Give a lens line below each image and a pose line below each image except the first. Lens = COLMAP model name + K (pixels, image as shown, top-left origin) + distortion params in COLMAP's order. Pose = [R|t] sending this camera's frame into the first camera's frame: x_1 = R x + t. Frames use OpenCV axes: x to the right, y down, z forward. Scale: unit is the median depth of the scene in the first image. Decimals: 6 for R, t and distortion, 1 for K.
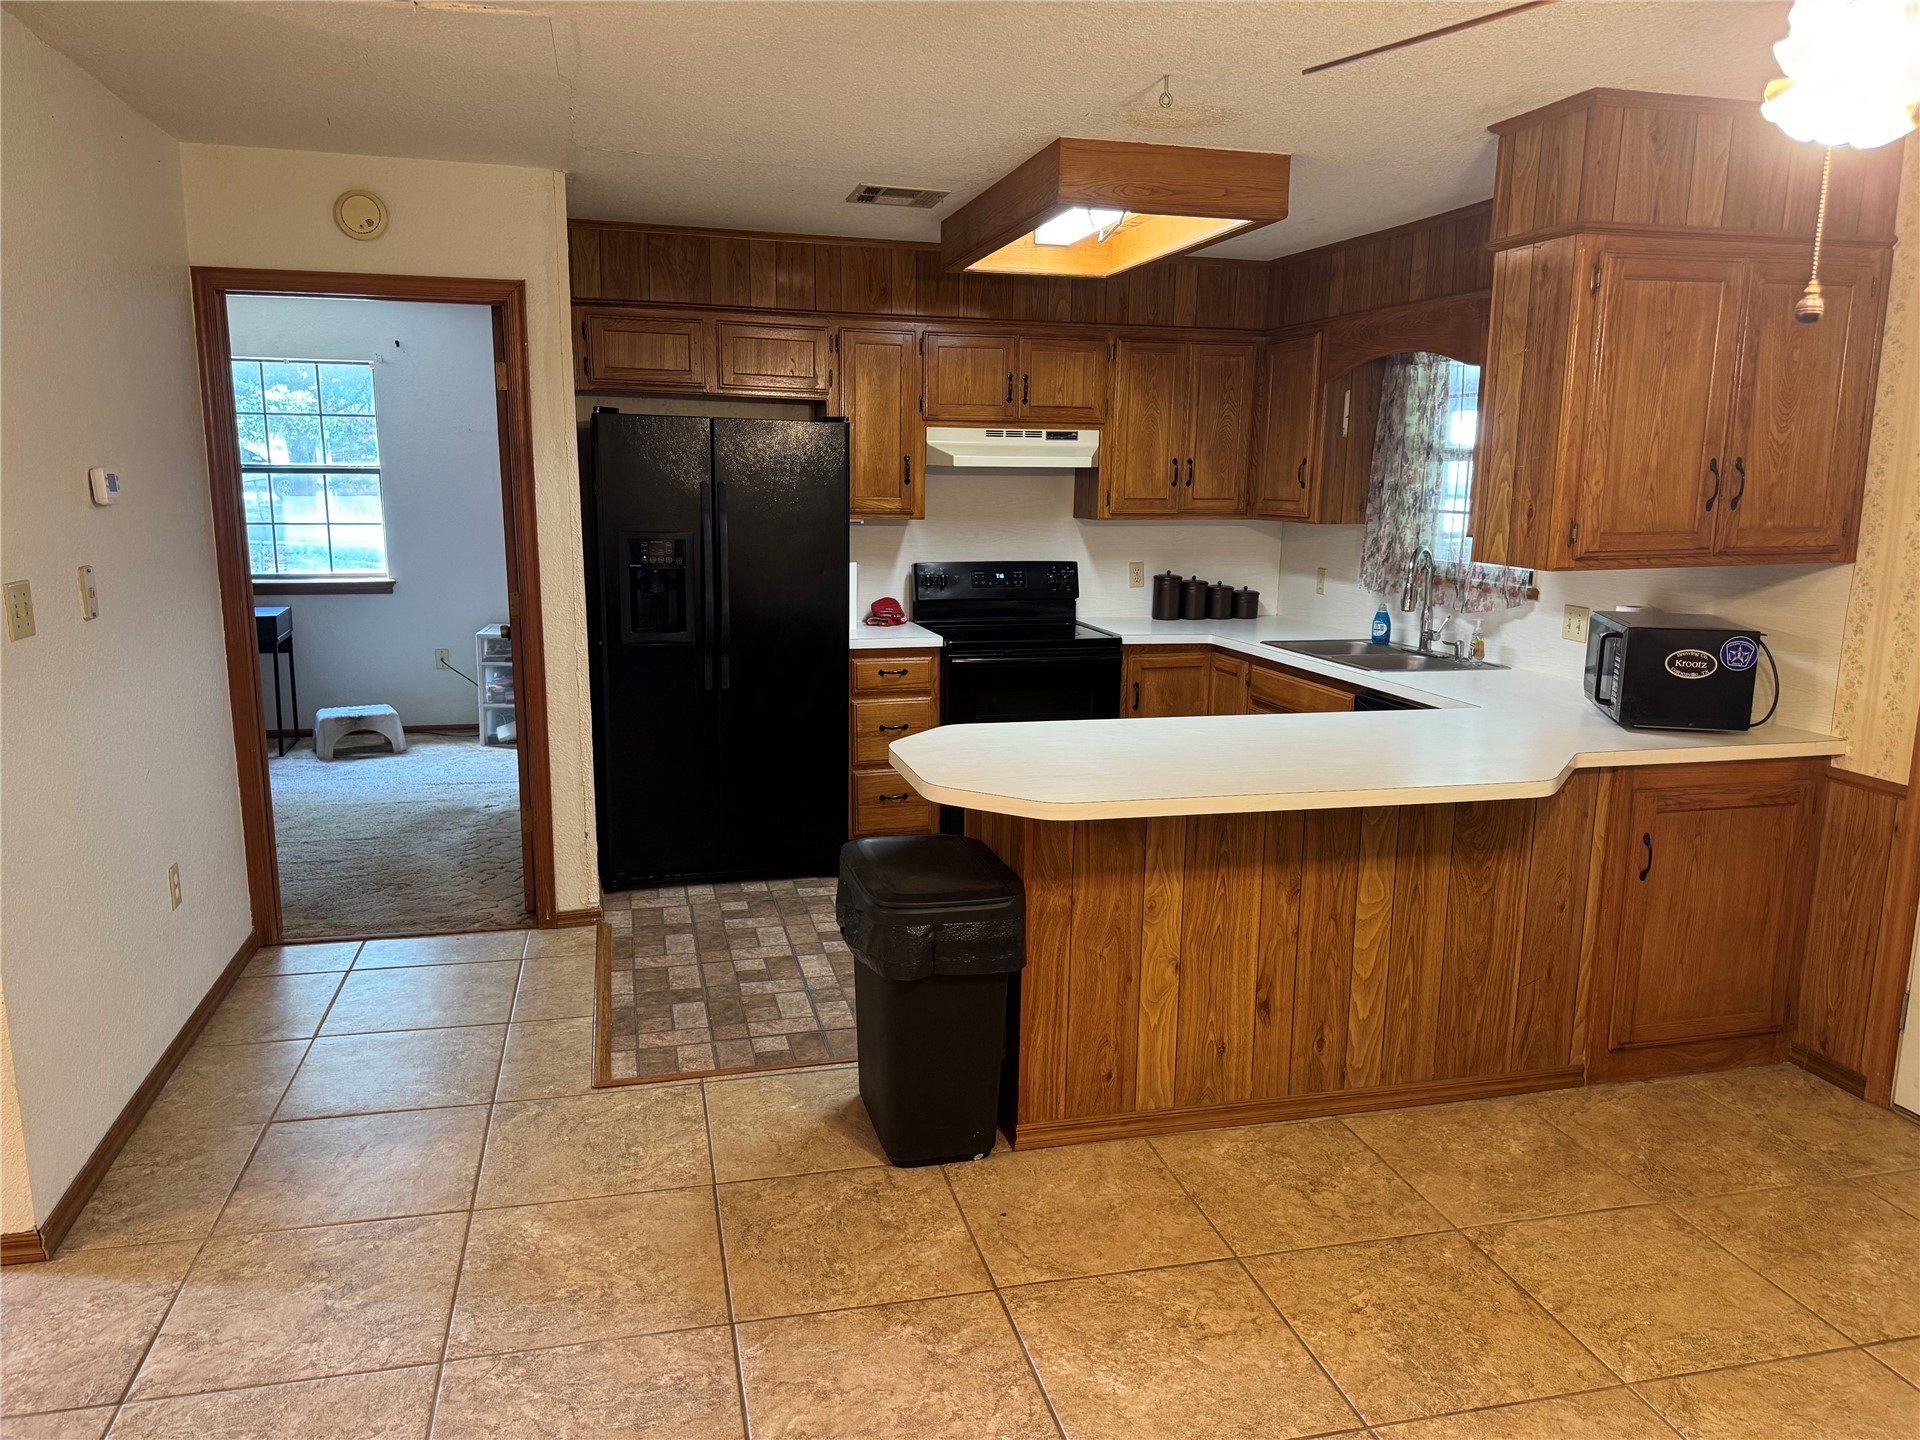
lens RADIAL K [[1350.4, 0, 966.8], [0, 1350.4, 732.9], [0, 0, 1]] dist [0.042502, -0.047550]
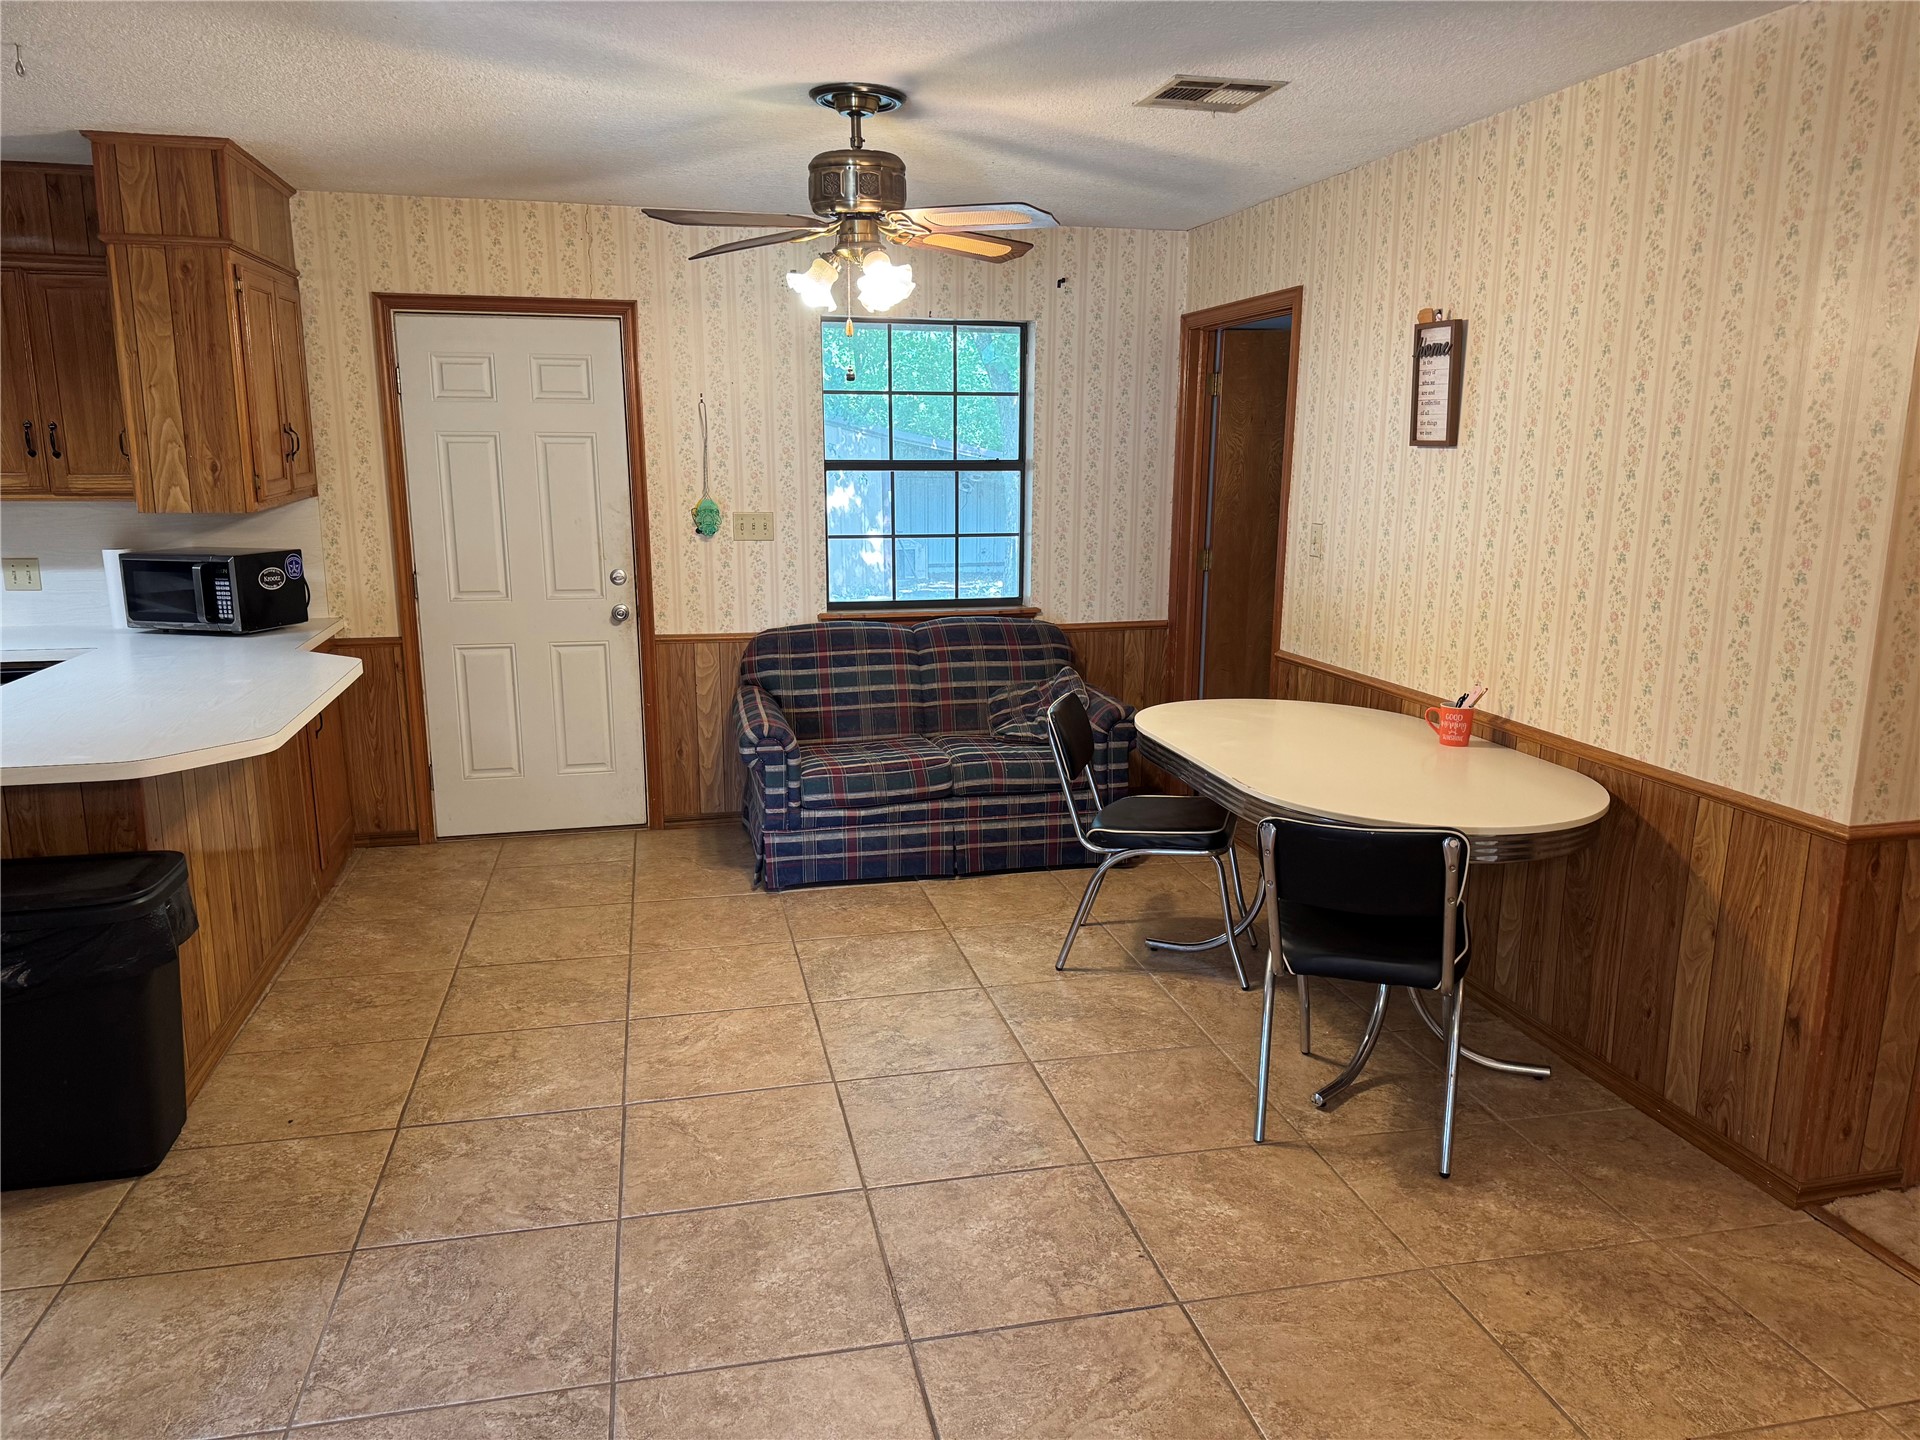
lens RADIAL K [[1350.4, 0, 940.7], [0, 1350.4, 731.0], [0, 0, 1]] dist [0.042502, -0.047550]
pose [[0.034087, -0.220532, 0.974784, -0.606124], [0.191740, 0.958675, 0.210183, -0.048381], [-0.980854, 0.179741, 0.074963, 0.221236]]
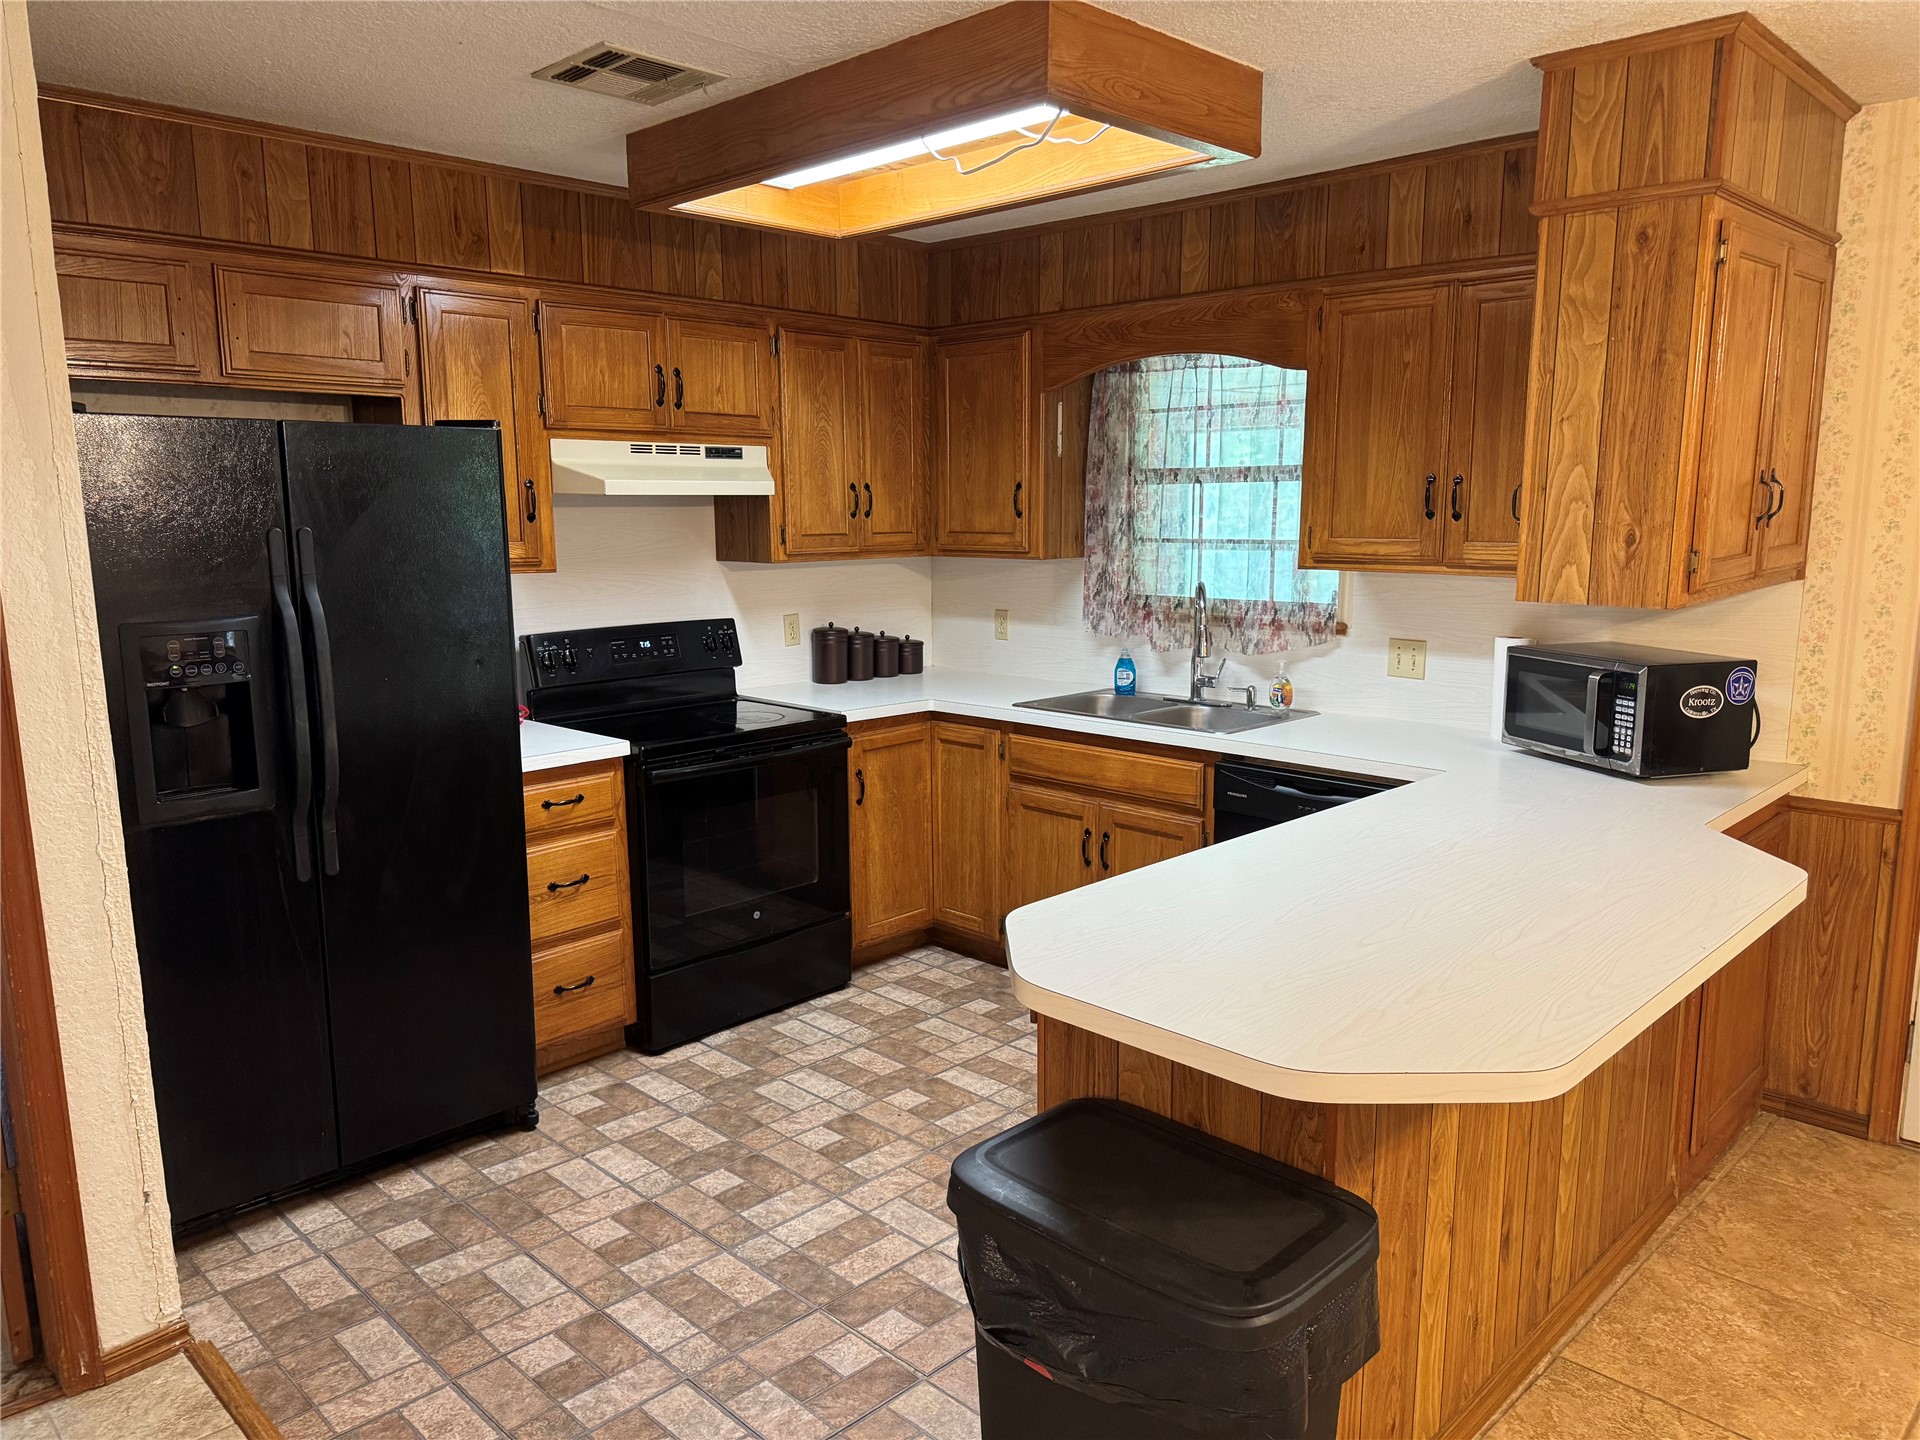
lens RADIAL K [[1350.4, 0, 970.3], [0, 1350.4, 724.9], [0, 0, 1]] dist [0.042502, -0.047550]
pose [[0.858379, -0.102978, 0.502574, -0.252971], [0.115509, 0.993287, 0.006240, -0.074943], [-0.499843, 0.052696, 0.864511, 0.367314]]
